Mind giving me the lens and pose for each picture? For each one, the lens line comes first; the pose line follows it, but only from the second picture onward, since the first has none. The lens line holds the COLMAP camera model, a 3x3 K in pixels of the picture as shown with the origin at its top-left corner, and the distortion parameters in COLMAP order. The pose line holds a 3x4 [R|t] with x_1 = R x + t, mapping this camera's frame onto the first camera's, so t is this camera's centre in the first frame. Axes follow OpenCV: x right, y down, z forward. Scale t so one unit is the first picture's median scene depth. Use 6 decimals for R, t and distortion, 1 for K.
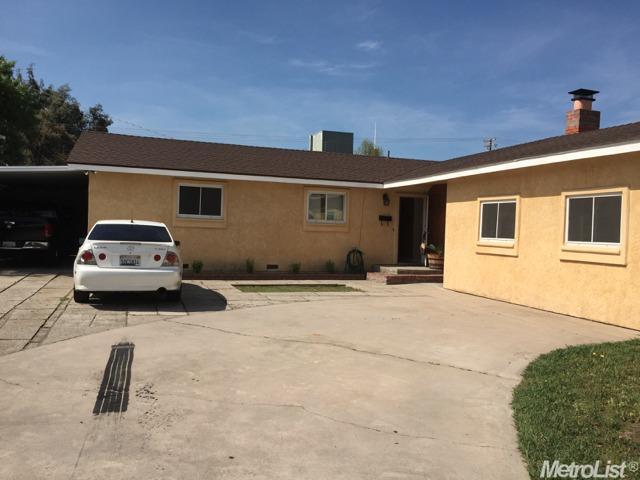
lens RADIAL K [[548.8, 0, 322.1], [0, 548.8, 236.6], [0, 0, 1]] dist [0.071359, -0.059528]
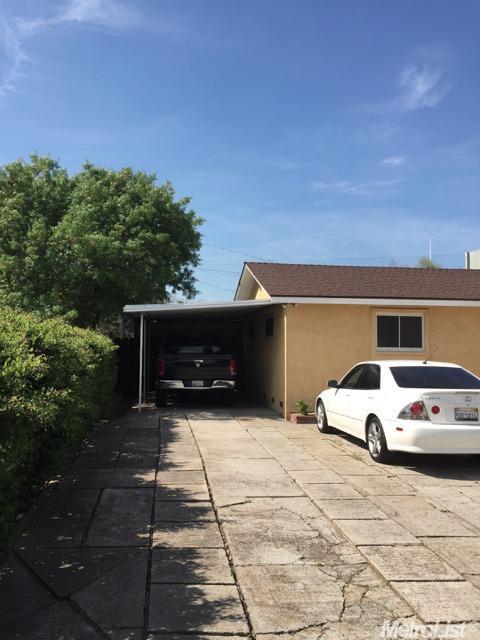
lens RADIAL K [[548.8, 0, 235.6], [0, 548.8, 321.2], [0, 0, 1]] dist [0.071359, -0.059528]
pose [[0.982819, -0.032417, -0.181702, -0.314471], [0.019978, 0.997356, -0.069874, -0.024894], [0.183486, 0.065043, 0.980868, 0.085789]]
